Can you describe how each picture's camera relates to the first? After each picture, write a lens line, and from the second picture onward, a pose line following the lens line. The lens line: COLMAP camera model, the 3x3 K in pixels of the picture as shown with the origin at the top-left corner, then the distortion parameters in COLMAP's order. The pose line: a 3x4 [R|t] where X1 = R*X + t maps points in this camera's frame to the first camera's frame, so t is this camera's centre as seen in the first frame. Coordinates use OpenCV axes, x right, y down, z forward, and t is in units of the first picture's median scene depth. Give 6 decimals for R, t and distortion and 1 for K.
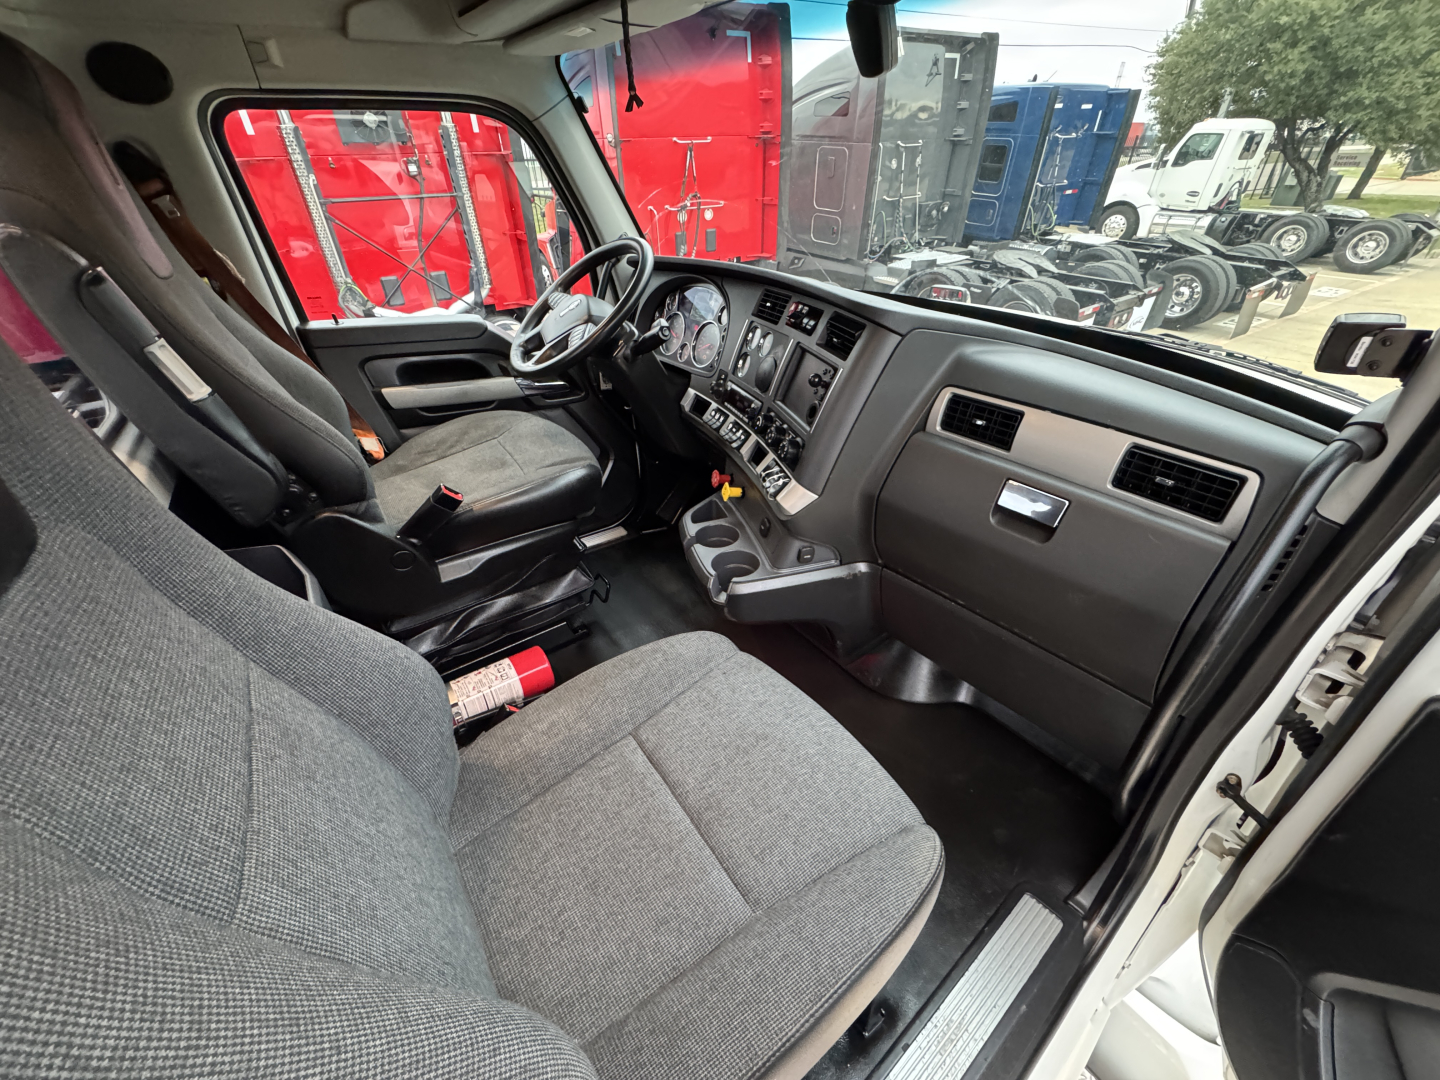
lens RADIAL K [[578.4, 0, 720.0], [0, 578.4, 540.0], [0, 0, 1]] dist [-0.001379, -0.000373]
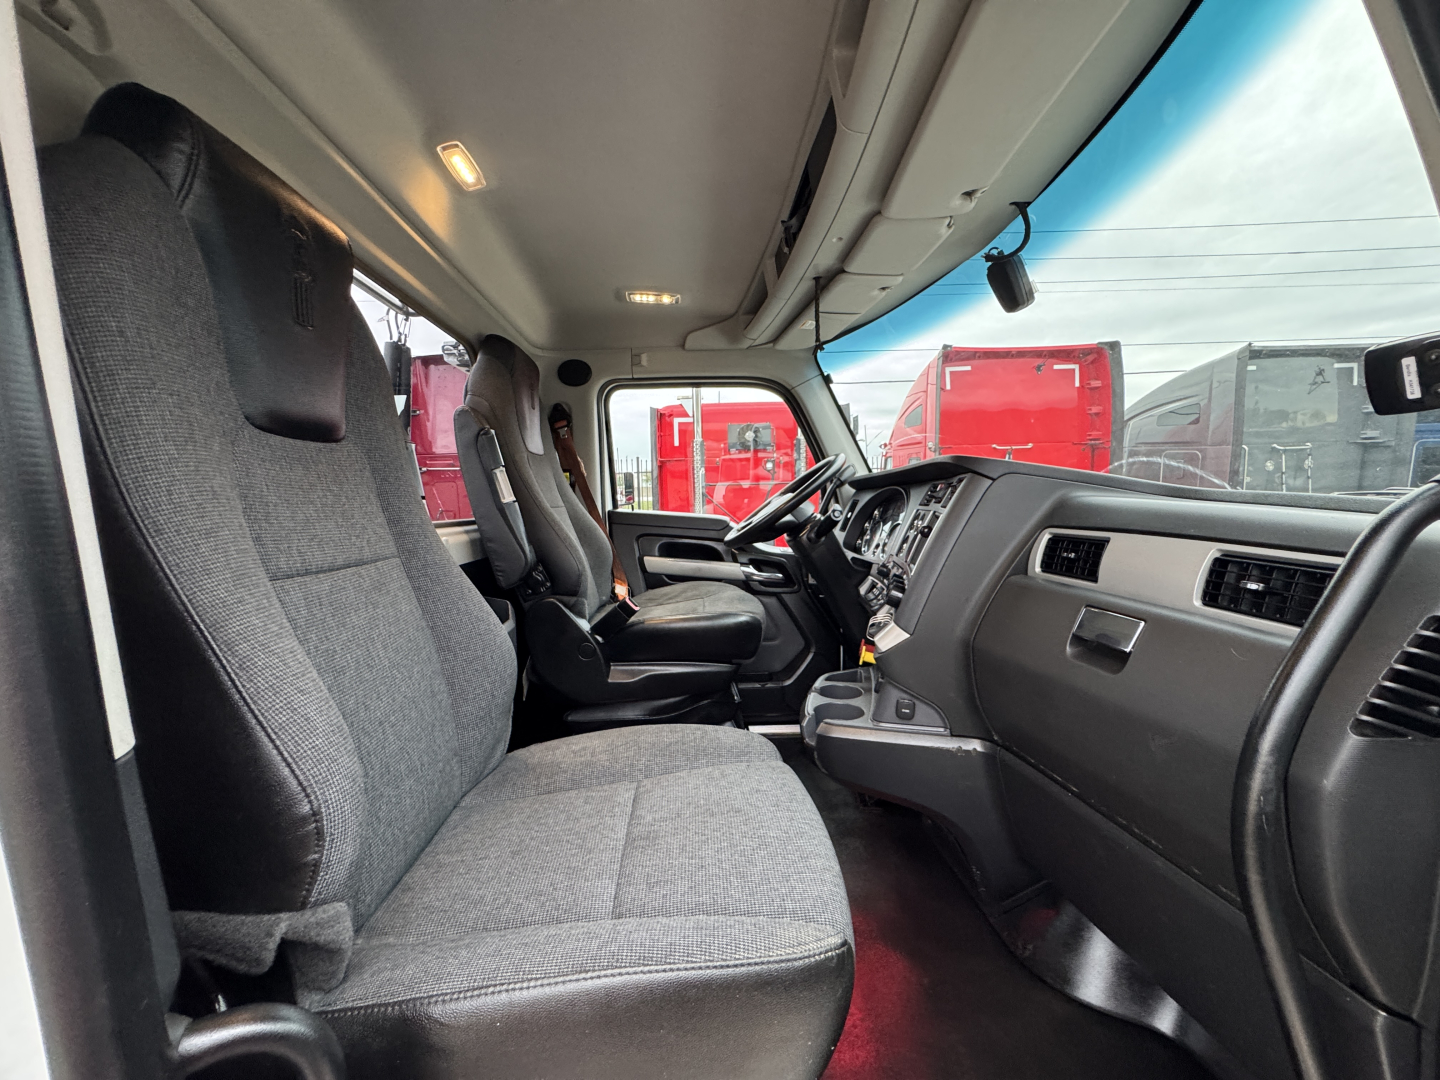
lens RADIAL K [[578.4, 0, 720.0], [0, 578.4, 540.0], [0, 0, 1]] dist [-0.001379, -0.000373]
pose [[0.850633, 0.055207, -0.522853, 0.353787], [-0.290532, 0.878201, -0.379941, 0.218540], [0.438194, 0.475096, 0.763066, 0.041278]]
